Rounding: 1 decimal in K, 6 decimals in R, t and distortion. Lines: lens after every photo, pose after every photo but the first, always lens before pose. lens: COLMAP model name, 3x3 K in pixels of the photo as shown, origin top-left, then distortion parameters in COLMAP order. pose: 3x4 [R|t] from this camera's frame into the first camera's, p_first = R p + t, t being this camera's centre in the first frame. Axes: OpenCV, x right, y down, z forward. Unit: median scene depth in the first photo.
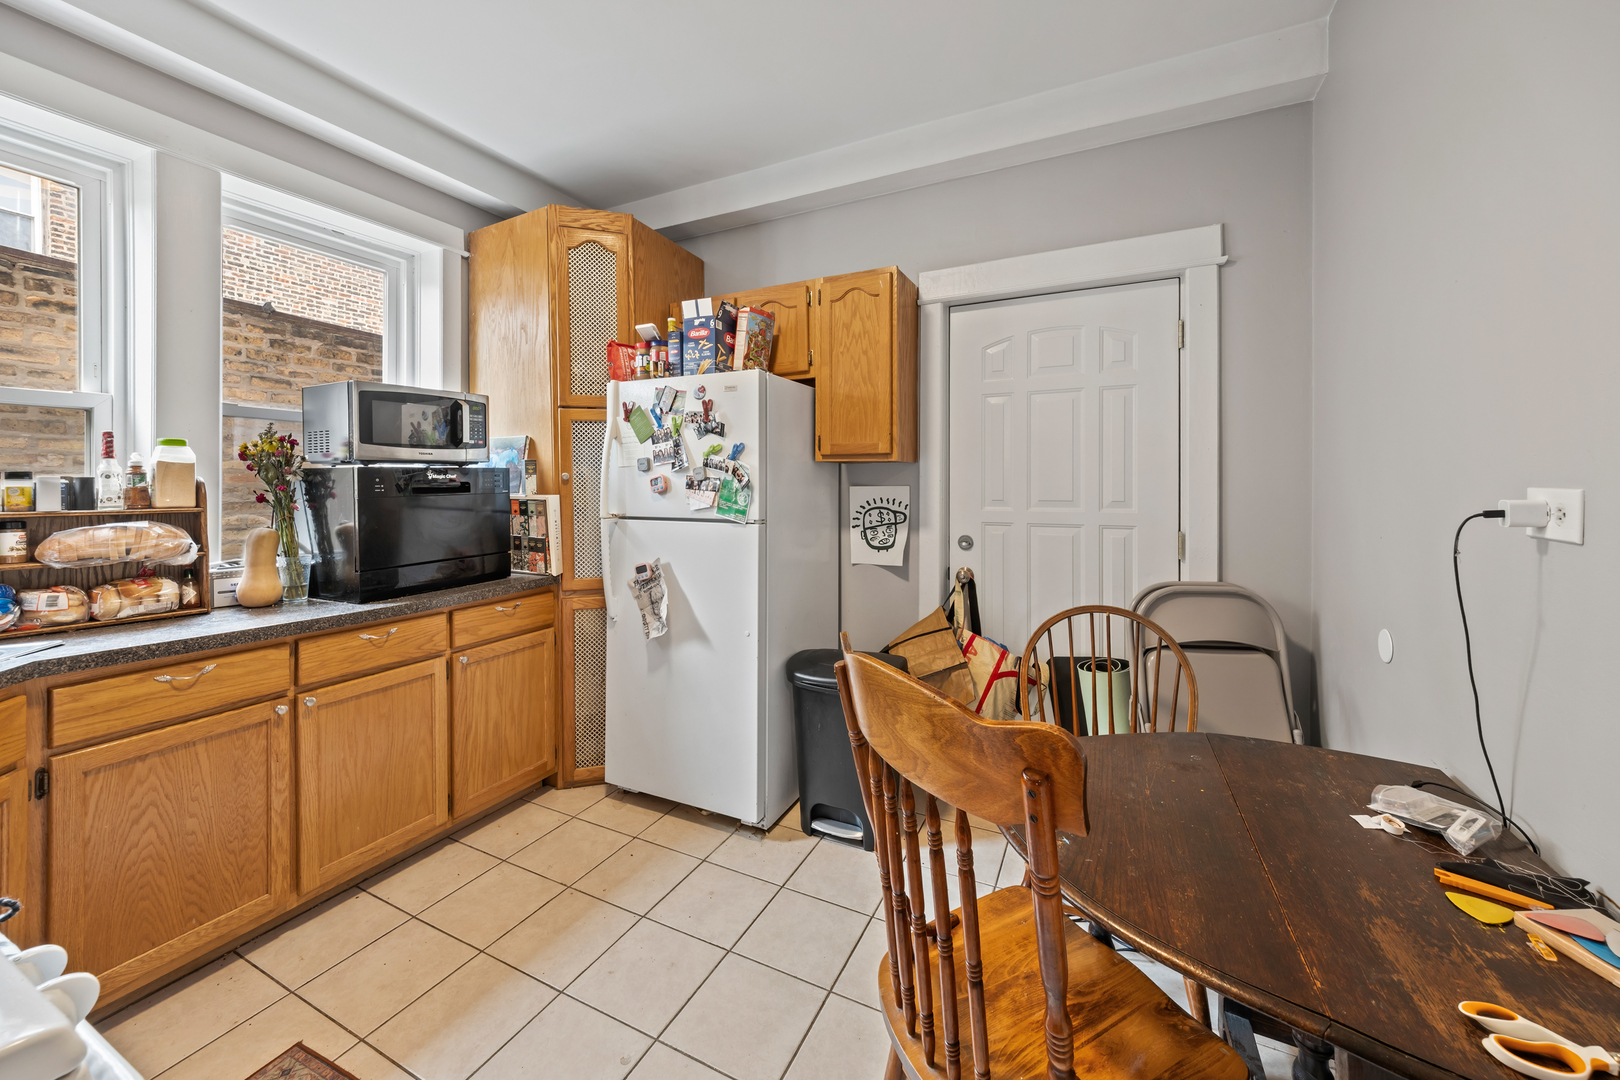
lens RADIAL K [[604.8, 0, 819.5], [0, 604.8, 484.2], [0, 0, 1]] dist [-0.000873, -0.000418]
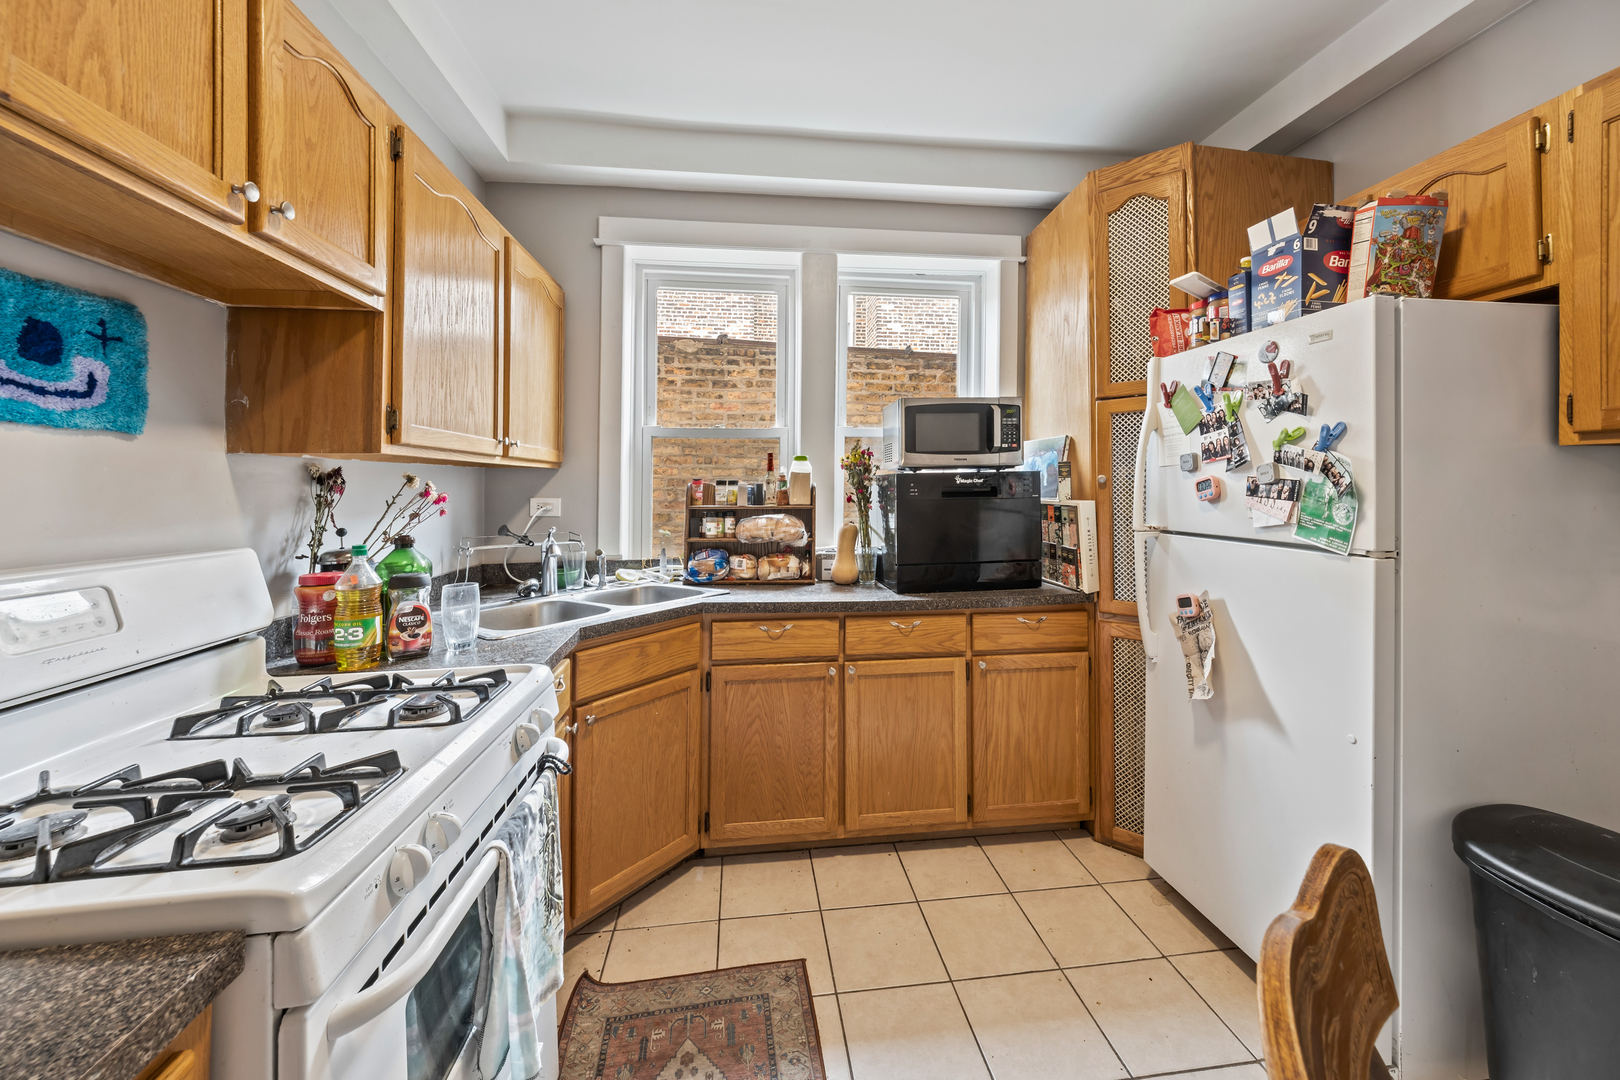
lens RADIAL K [[604.8, 0, 824.5], [0, 604.8, 480.4], [0, 0, 1]] dist [-0.000873, -0.000418]
pose [[0.543735, -0.008241, -0.839217, 0.097626], [-0.001374, 0.999942, -0.010710, -0.001938], [0.839256, 0.006977, 0.543692, 0.222476]]
